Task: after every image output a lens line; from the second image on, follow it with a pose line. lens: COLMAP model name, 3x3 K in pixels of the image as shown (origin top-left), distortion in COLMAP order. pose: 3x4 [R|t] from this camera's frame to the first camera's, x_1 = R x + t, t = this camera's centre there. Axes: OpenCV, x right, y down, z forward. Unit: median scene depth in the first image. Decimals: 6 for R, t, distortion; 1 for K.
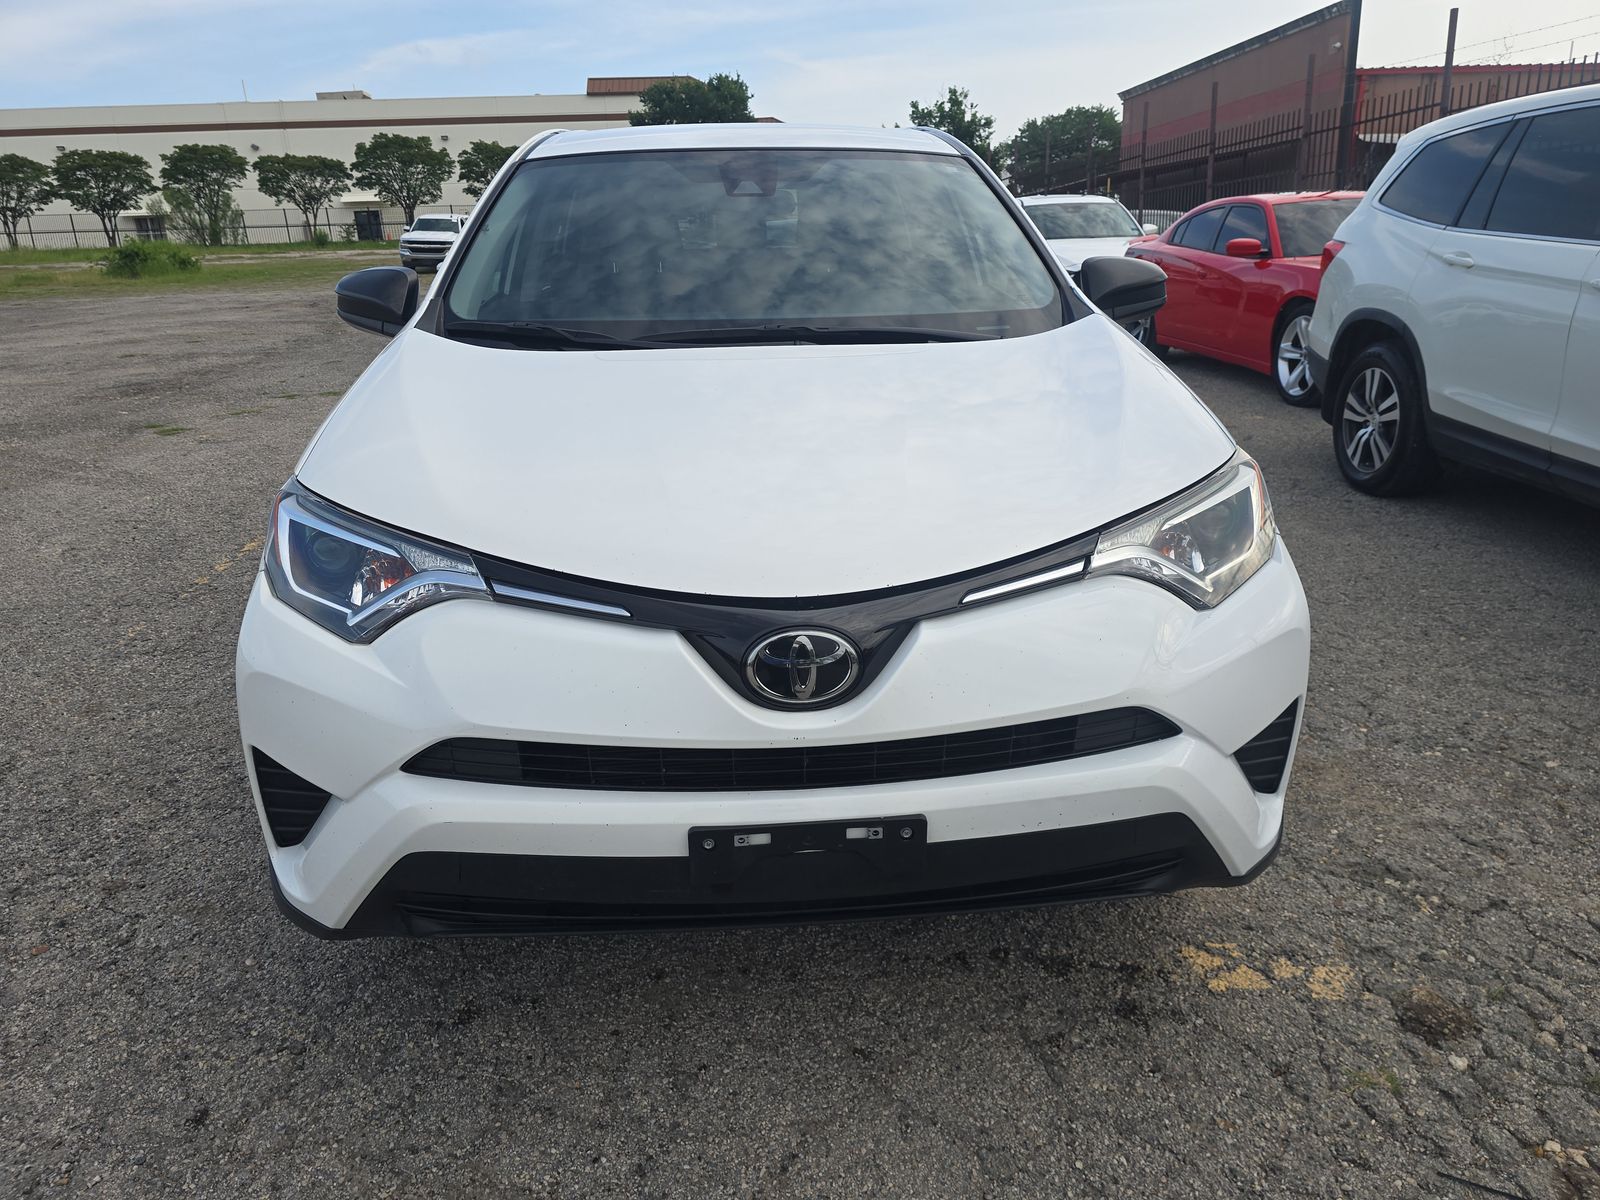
lens RADIAL K [[1082.5, 0, 797.8], [0, 1082.5, 595.4], [0, 0, 1]] dist [0.032310, -0.018389]
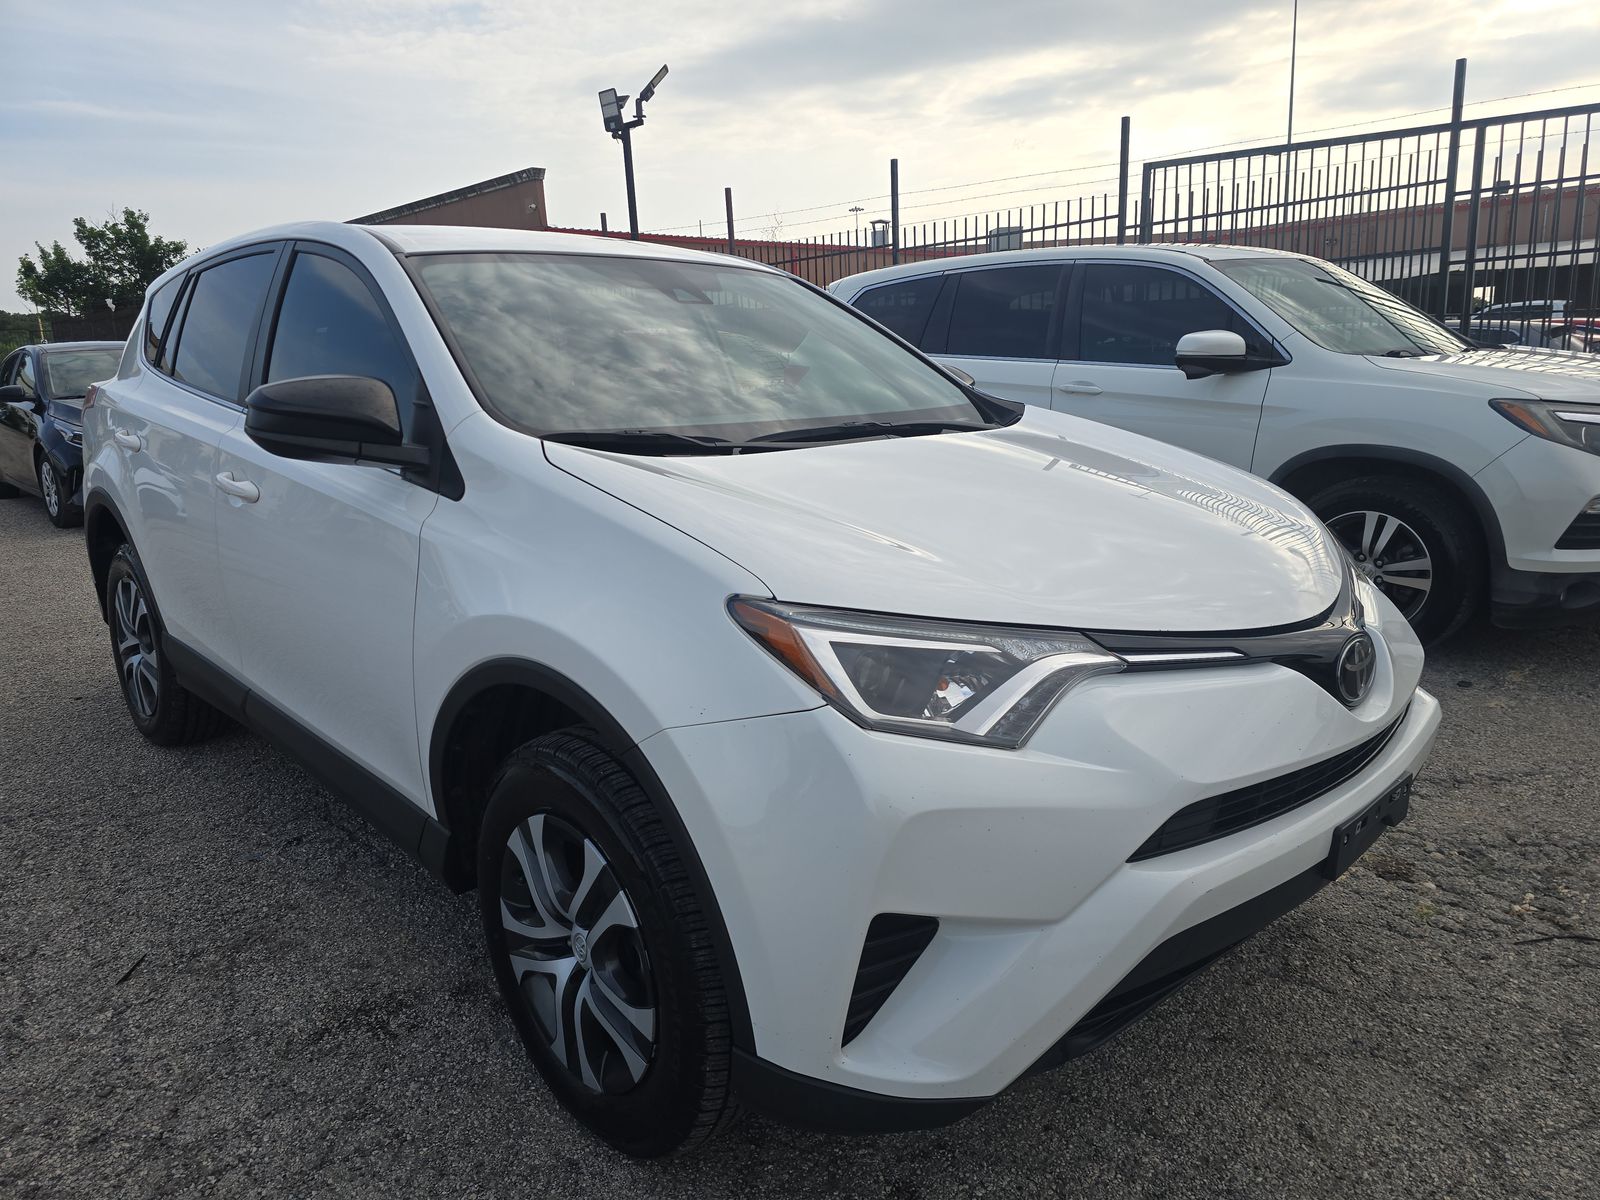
lens RADIAL K [[1082.5, 0, 798.7], [0, 1082.5, 605.2], [0, 0, 1]] dist [0.032310, -0.018389]
pose [[0.764078, -0.141204, 0.629481, -0.644821], [0.207838, 0.977607, -0.032985, -0.048521], [-0.610727, 0.156033, 0.776315, 0.226465]]
